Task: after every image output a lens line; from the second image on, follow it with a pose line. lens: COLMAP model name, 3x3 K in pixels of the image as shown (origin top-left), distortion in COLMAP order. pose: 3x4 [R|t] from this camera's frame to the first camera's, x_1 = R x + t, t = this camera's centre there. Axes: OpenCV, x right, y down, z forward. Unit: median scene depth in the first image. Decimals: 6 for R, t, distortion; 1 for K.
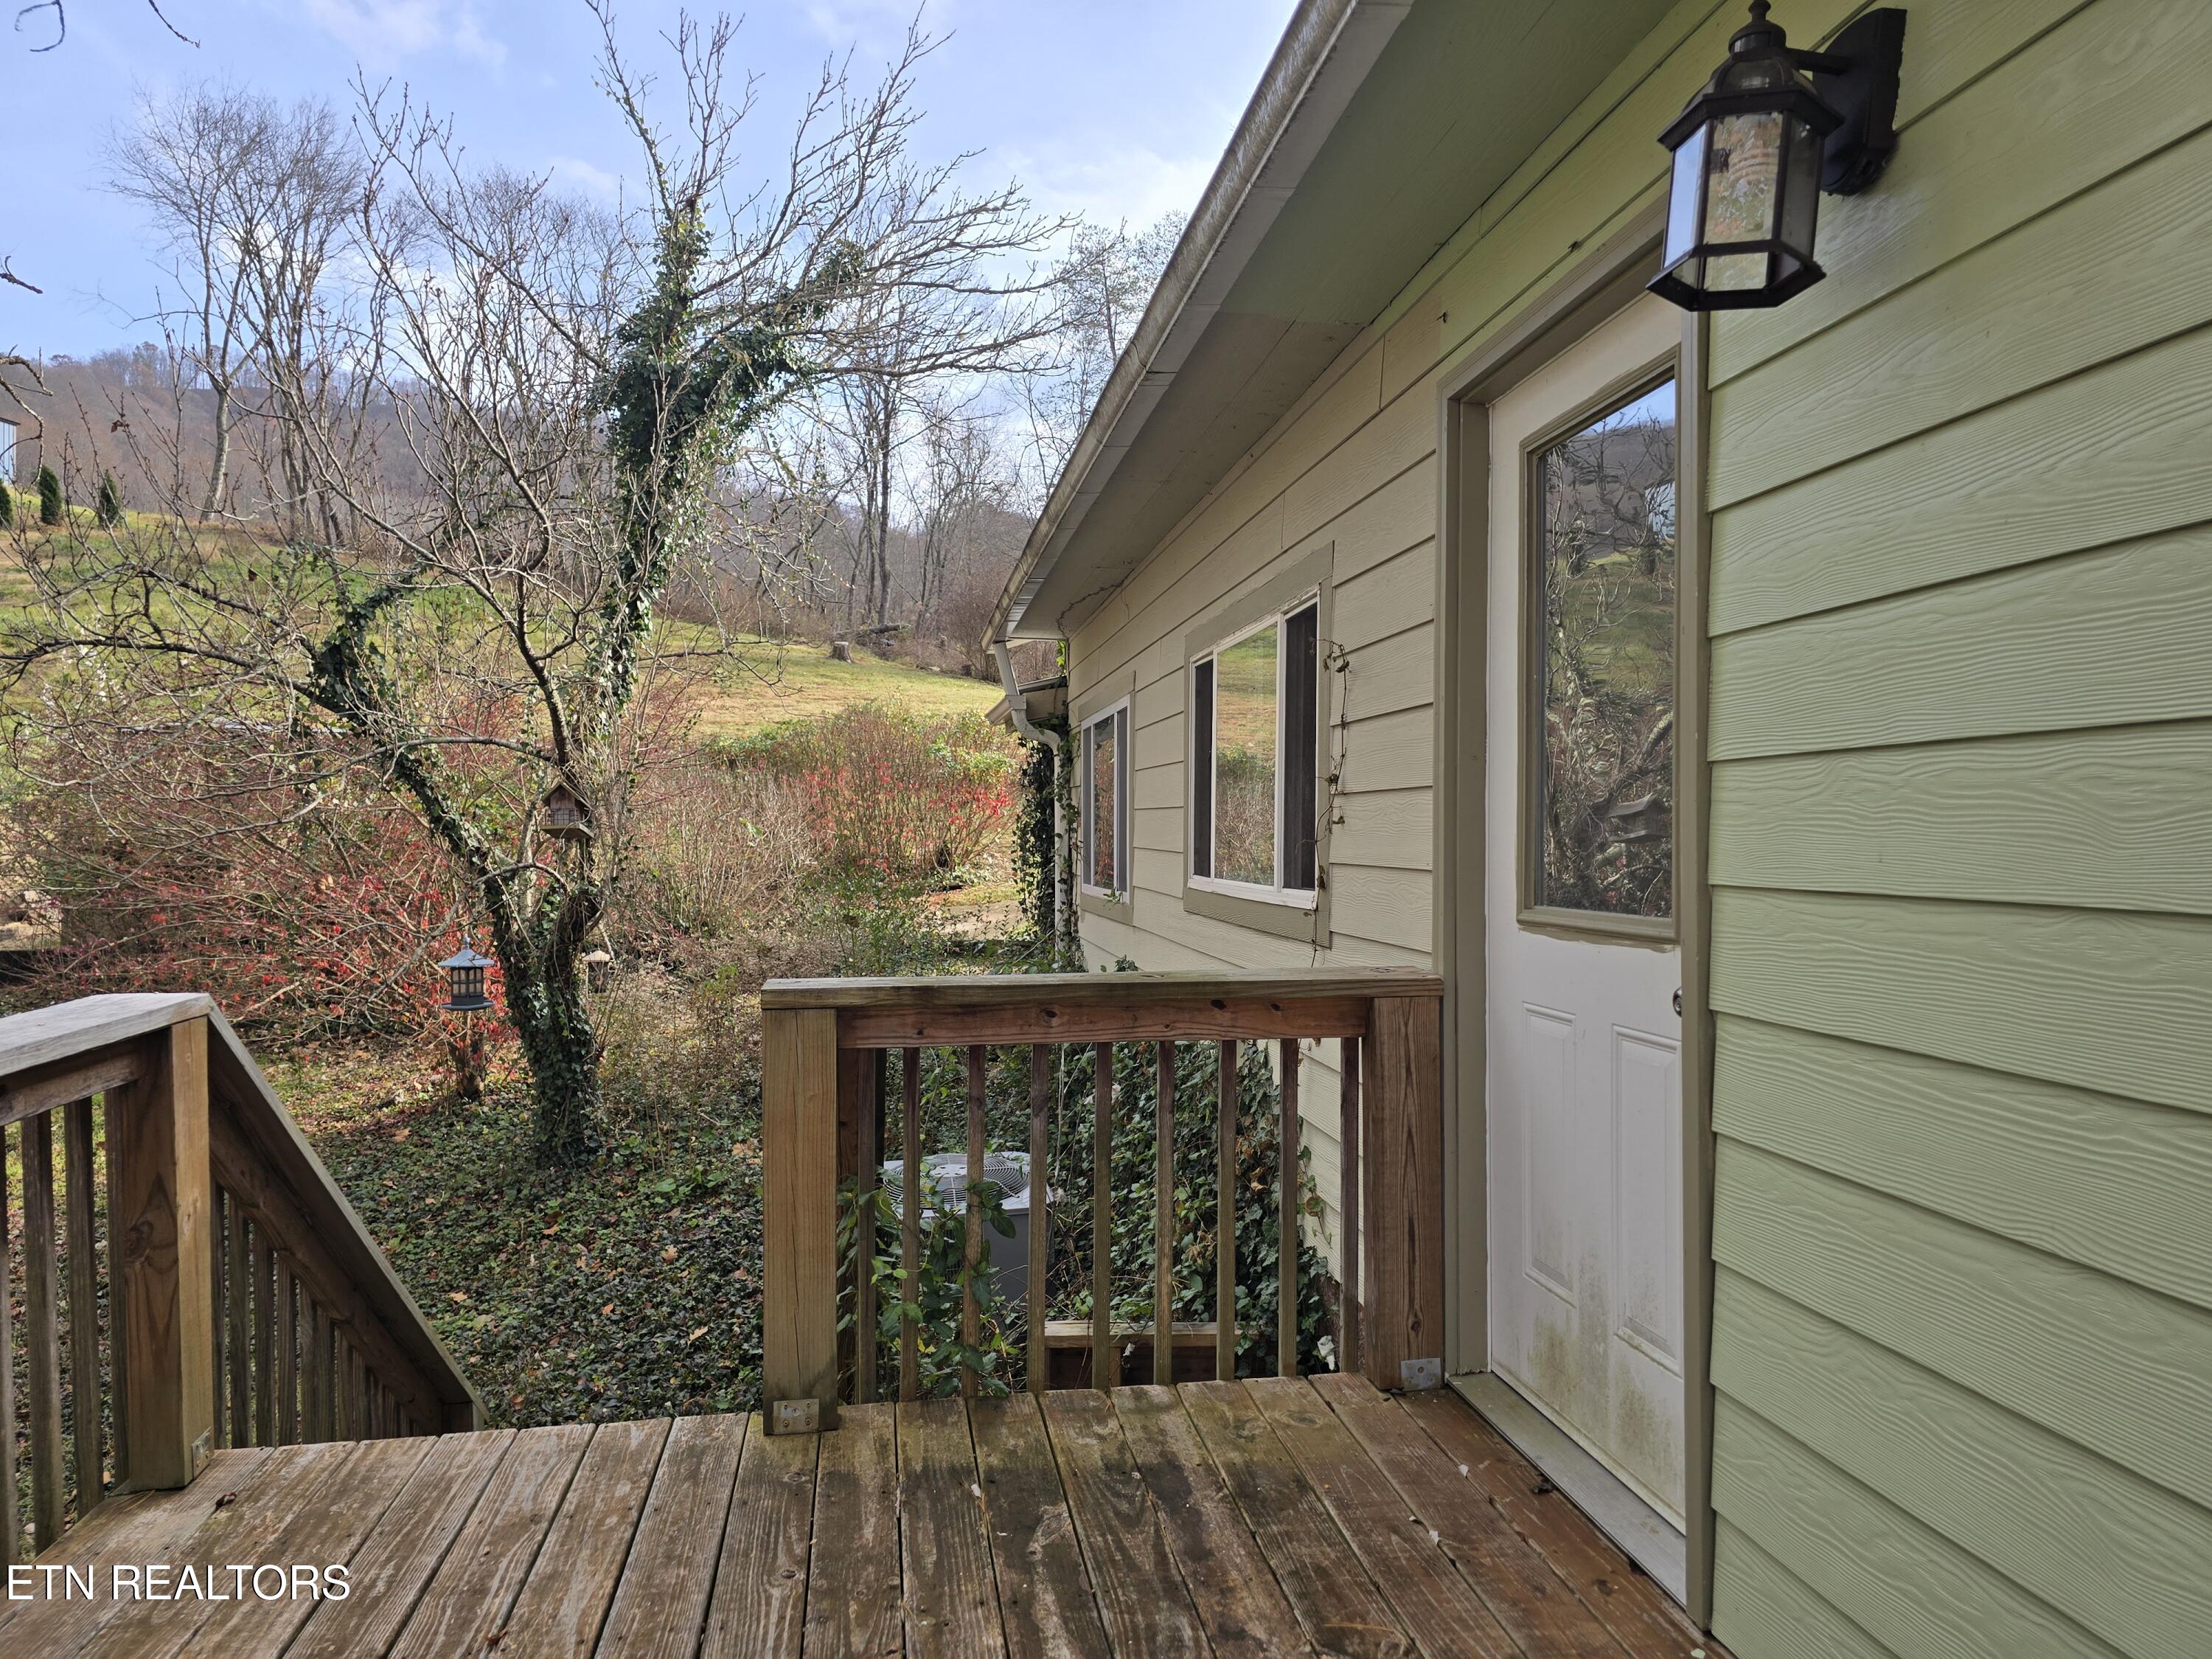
lens RADIAL K [[1472.8, 0, 1103.6], [0, 1472.8, 847.2], [0, 0, 1]] dist [0.054160, -0.049629]
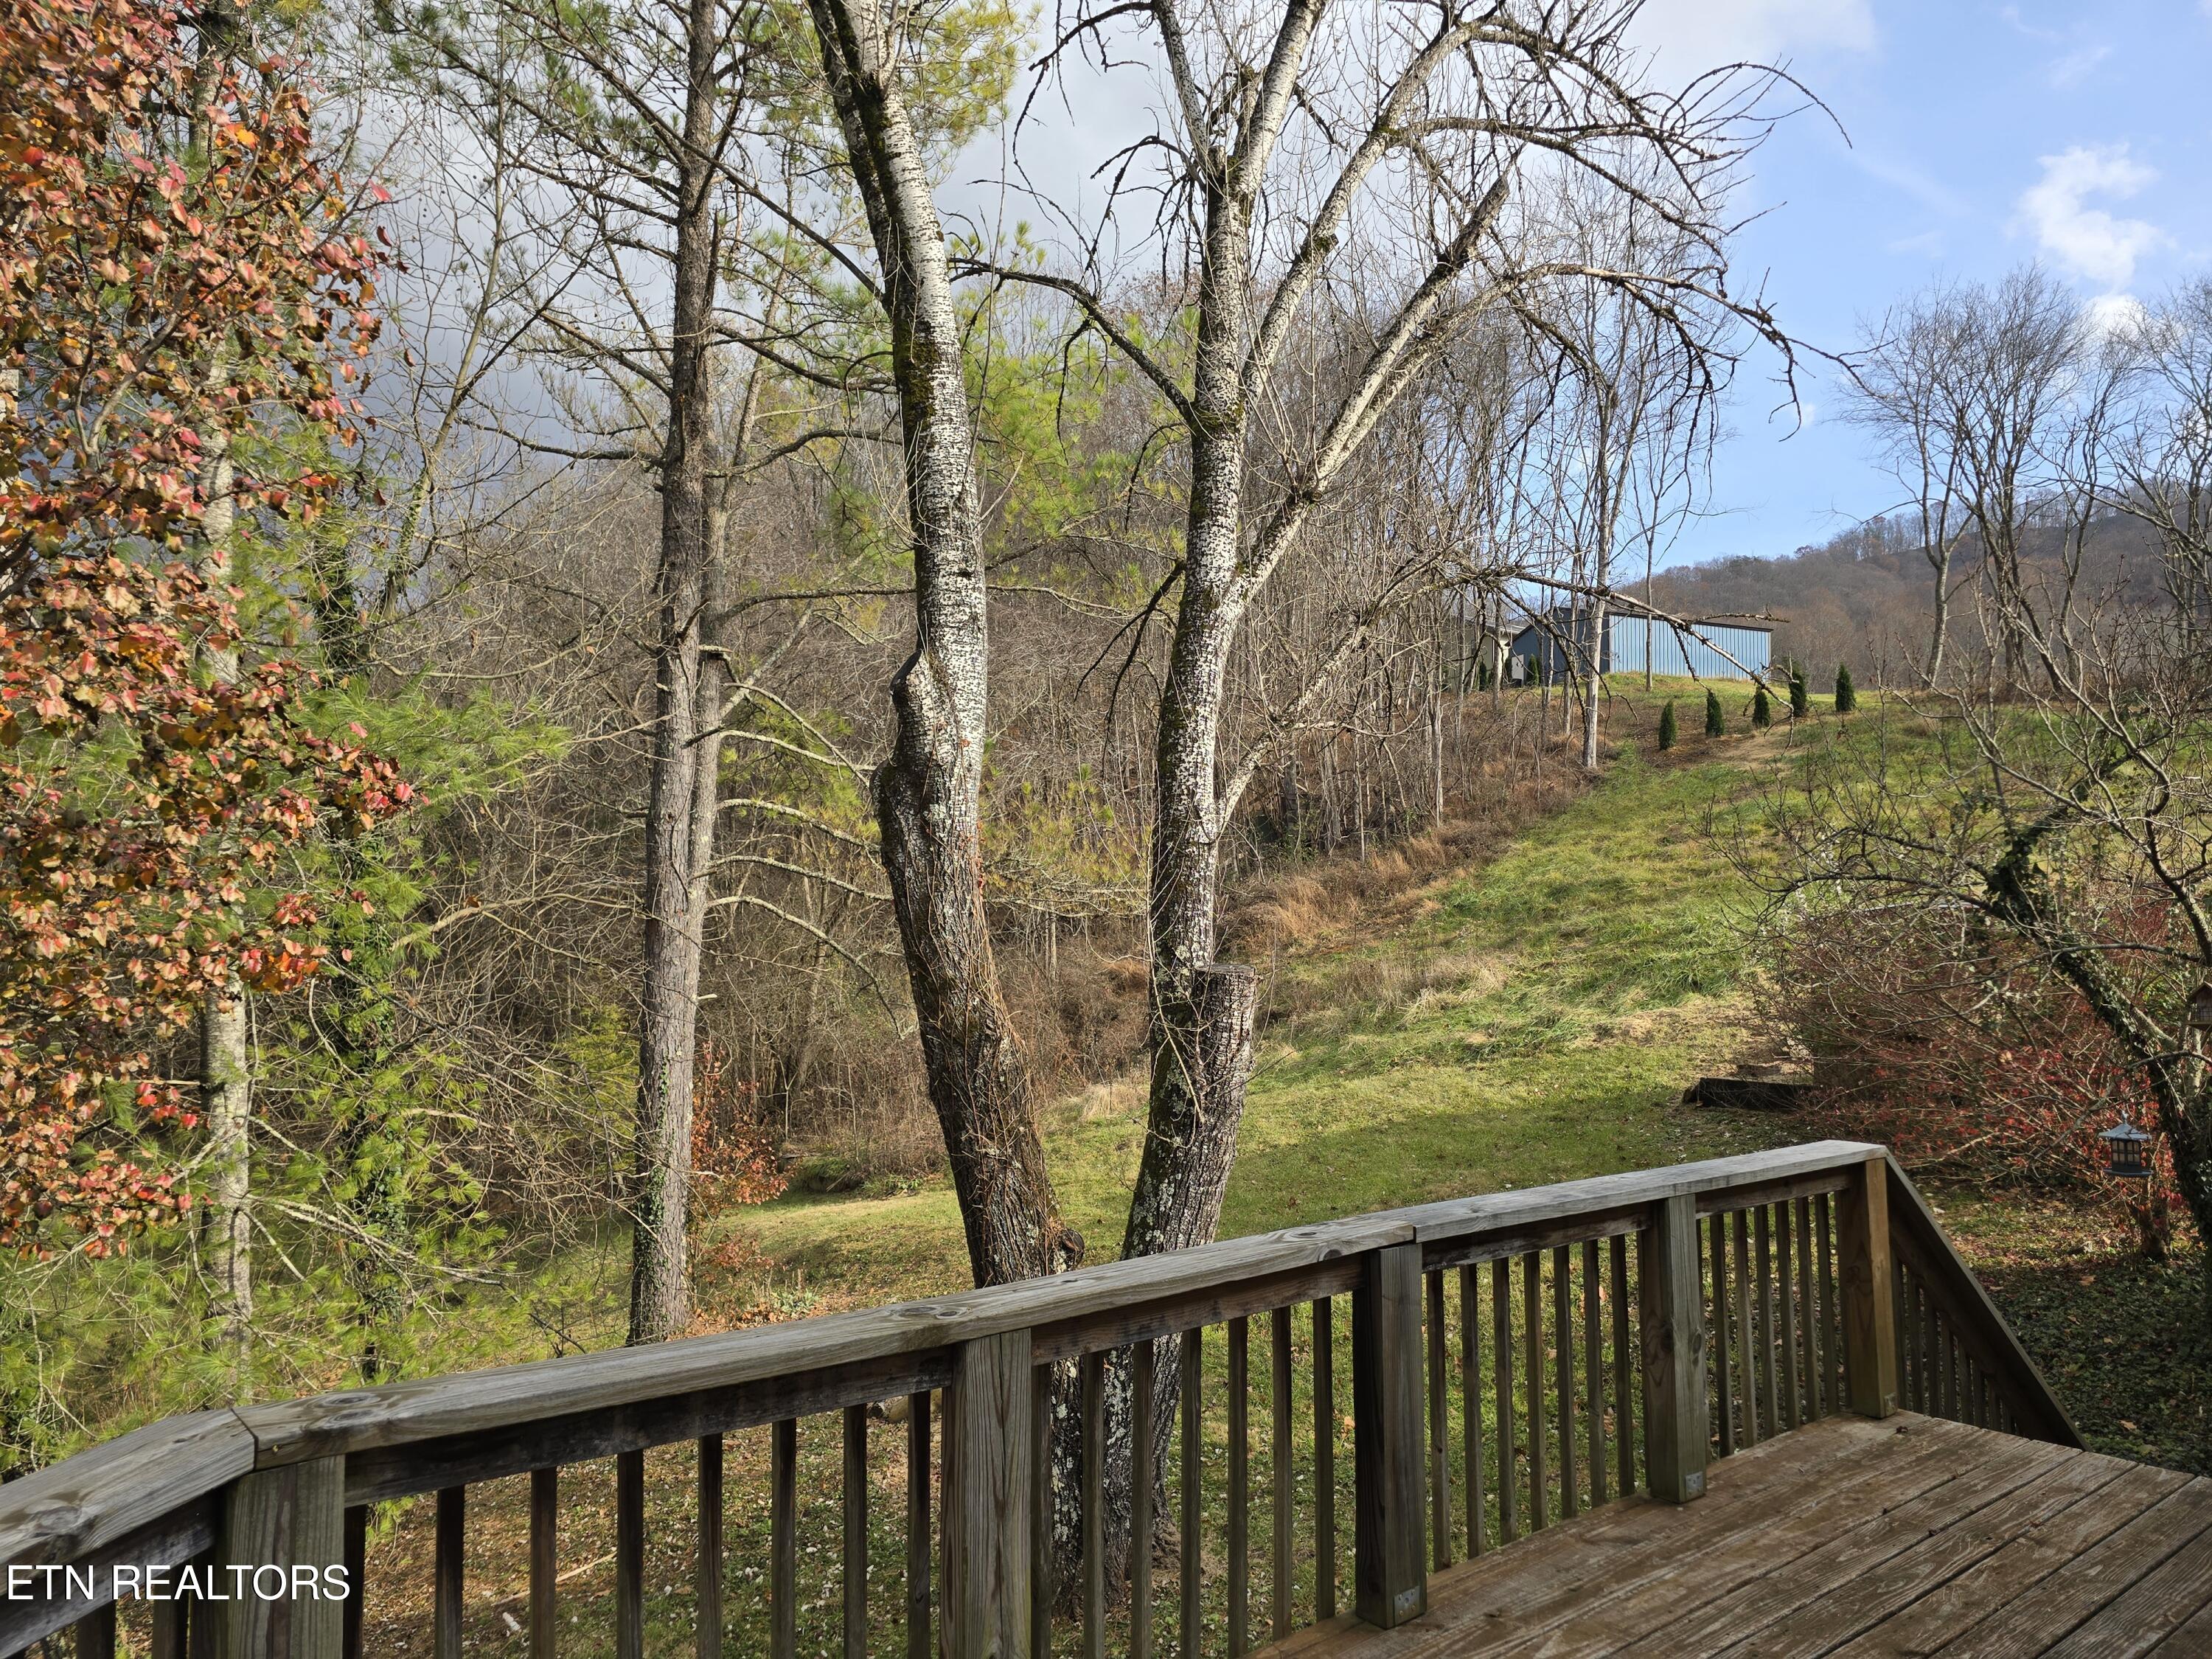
lens RADIAL K [[1472.8, 0, 1103.6], [0, 1472.8, 847.2], [0, 0, 1]] dist [0.054160, -0.049629]
pose [[0.495690, -0.061148, -0.866344, 0.175982], [-0.016994, 0.996645, -0.080068, -0.034594], [0.868333, 0.054411, 0.492988, -0.249212]]
